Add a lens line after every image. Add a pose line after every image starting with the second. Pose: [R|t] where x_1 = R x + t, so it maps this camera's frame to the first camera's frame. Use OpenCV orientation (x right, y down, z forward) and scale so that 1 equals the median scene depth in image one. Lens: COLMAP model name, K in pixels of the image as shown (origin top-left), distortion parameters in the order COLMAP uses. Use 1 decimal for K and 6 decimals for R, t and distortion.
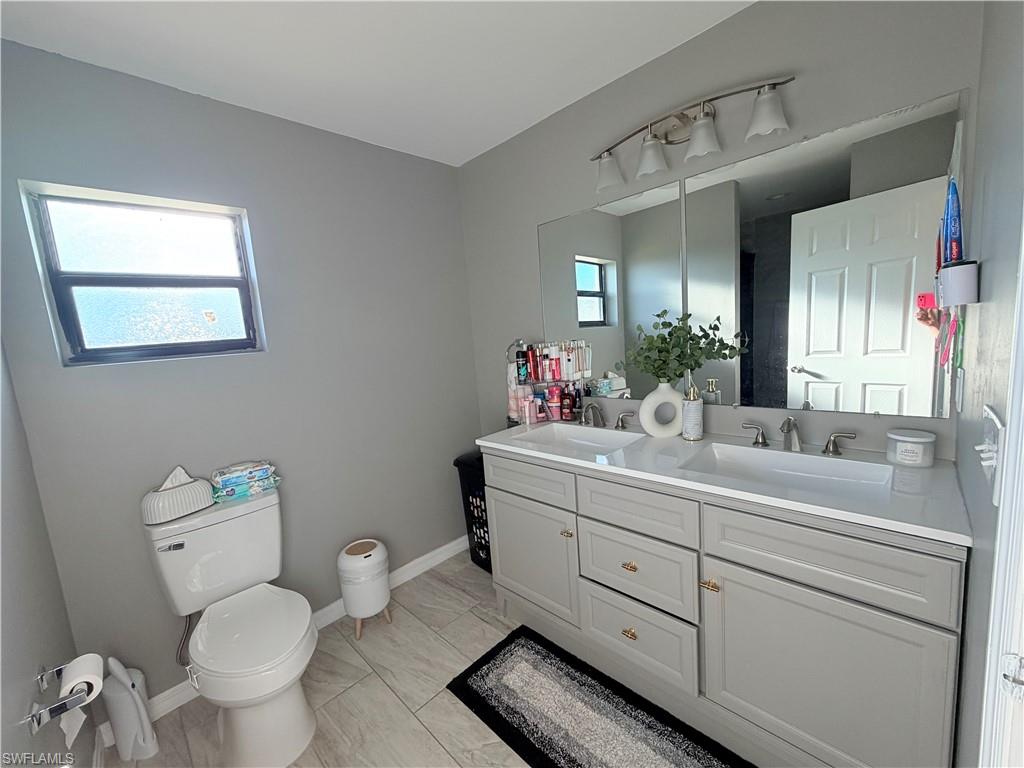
lens RADIAL K [[409.6, 0, 510.0], [0, 409.6, 385.2], [0, 0, 1]] dist [0.000234, 0.000059]
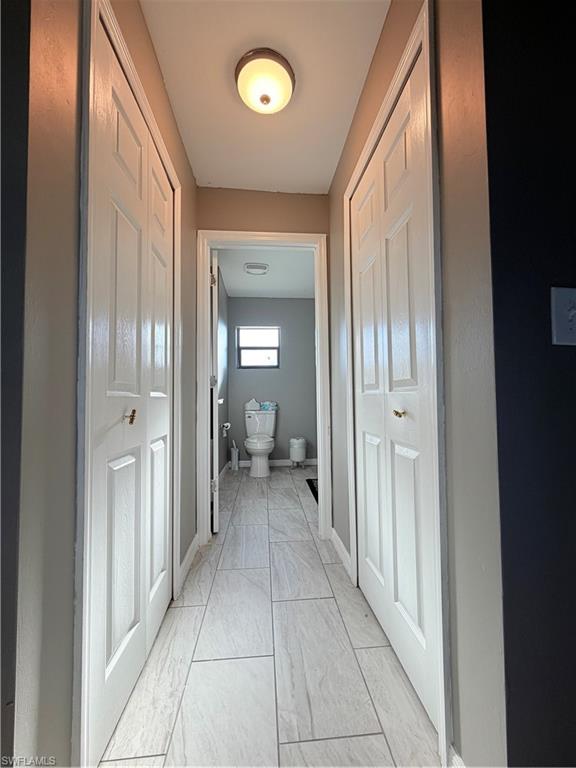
lens RADIAL K [[307.2, 0, 287.2], [0, 307.2, 383.1], [0, 0, 1]] dist [0.000234, 0.000059]
pose [[0.766343, 0.044874, -0.640863, 1.113907], [-0.134039, 0.986772, -0.091188, 0.269181], [0.628293, 0.155782, 0.762220, -0.877254]]
